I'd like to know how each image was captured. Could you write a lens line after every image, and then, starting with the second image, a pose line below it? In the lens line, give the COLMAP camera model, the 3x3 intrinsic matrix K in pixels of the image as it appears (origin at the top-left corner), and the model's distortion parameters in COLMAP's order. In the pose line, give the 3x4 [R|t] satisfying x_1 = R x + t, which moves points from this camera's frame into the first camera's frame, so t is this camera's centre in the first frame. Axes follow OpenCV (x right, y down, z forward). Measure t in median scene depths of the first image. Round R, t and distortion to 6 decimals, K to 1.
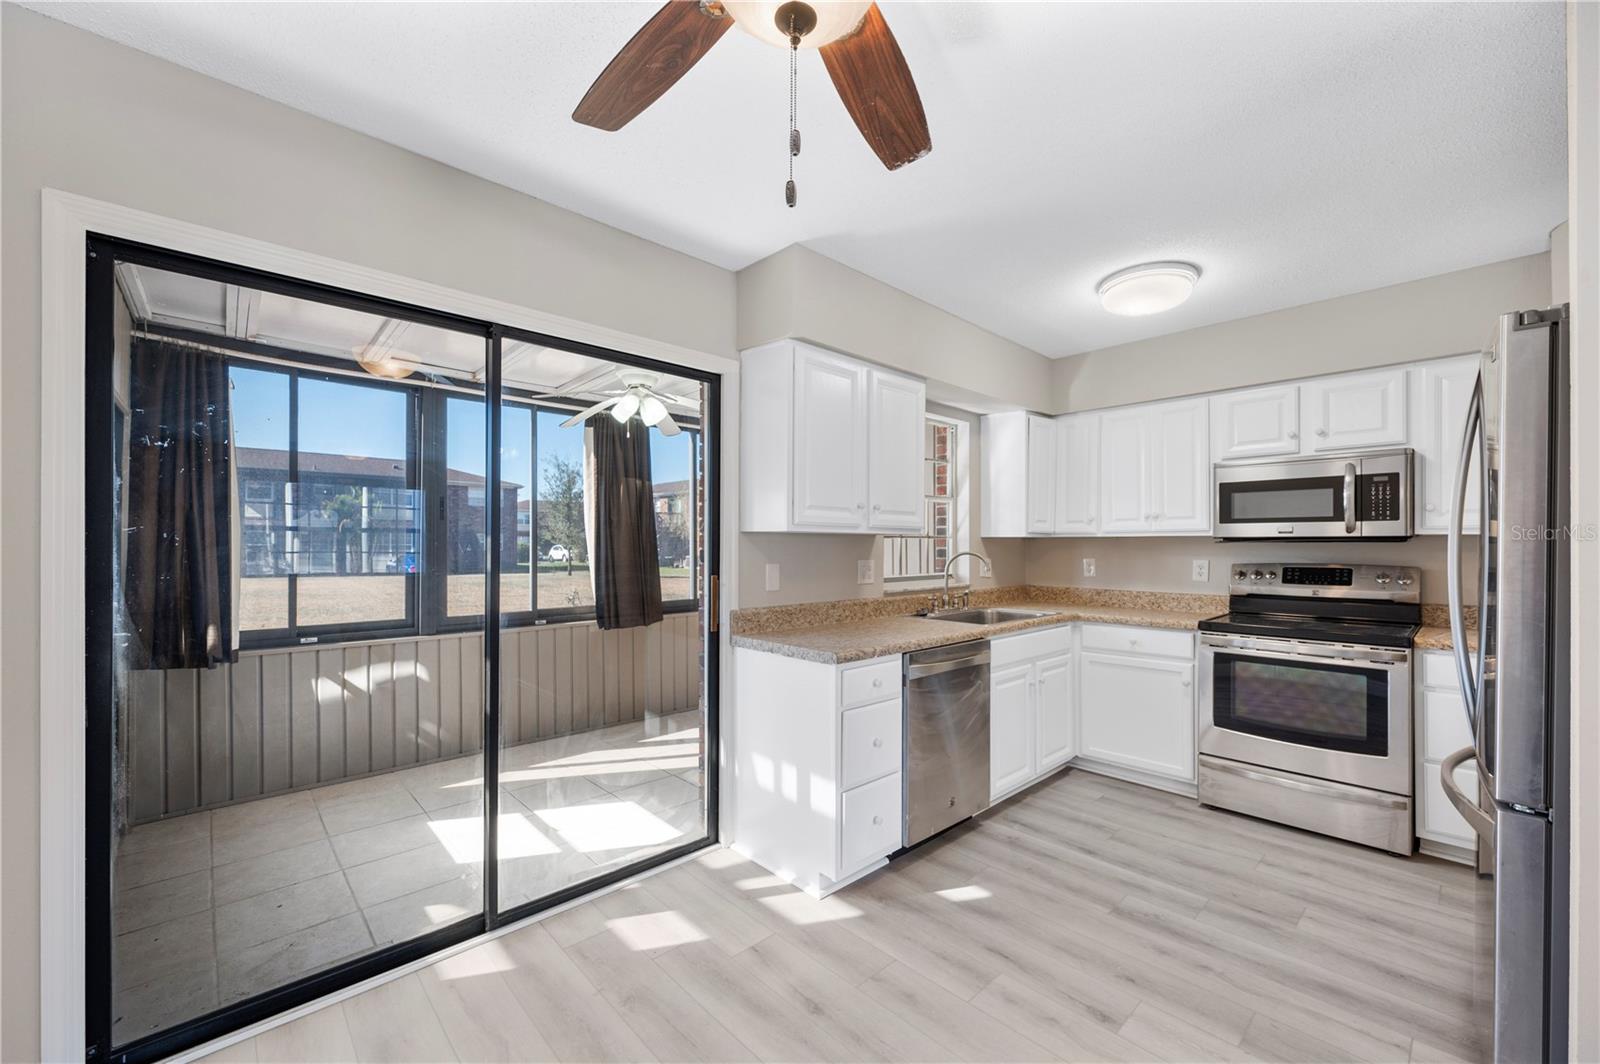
lens RADIAL K [[633.3, 0, 801.6], [0, 633.3, 542.5], [0, 0, 1]] dist [-0.000634, 0.000350]
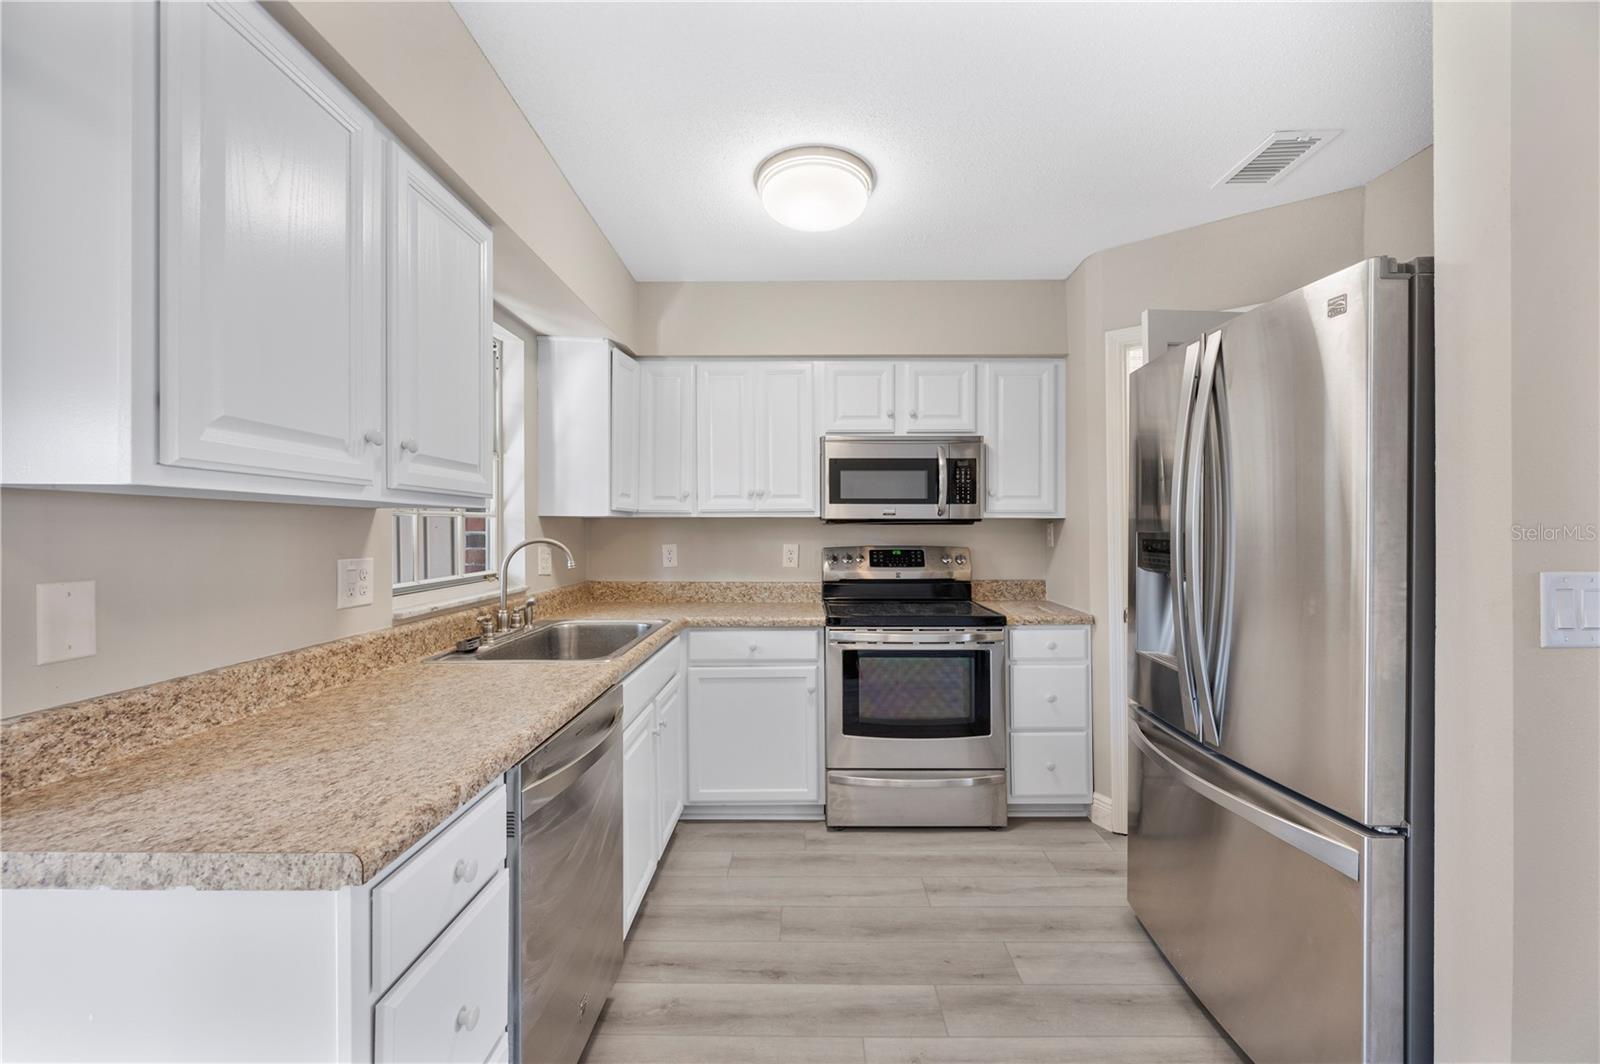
lens RADIAL K [[633.3, 0, 804.7], [0, 633.3, 530.0], [0, 0, 1]] dist [-0.000634, 0.000350]
pose [[0.687075, -0.003408, 0.726579, -0.017927], [-0.001888, 0.999977, 0.006475, 0.001713], [-0.726584, -0.005821, 0.687053, 0.423865]]
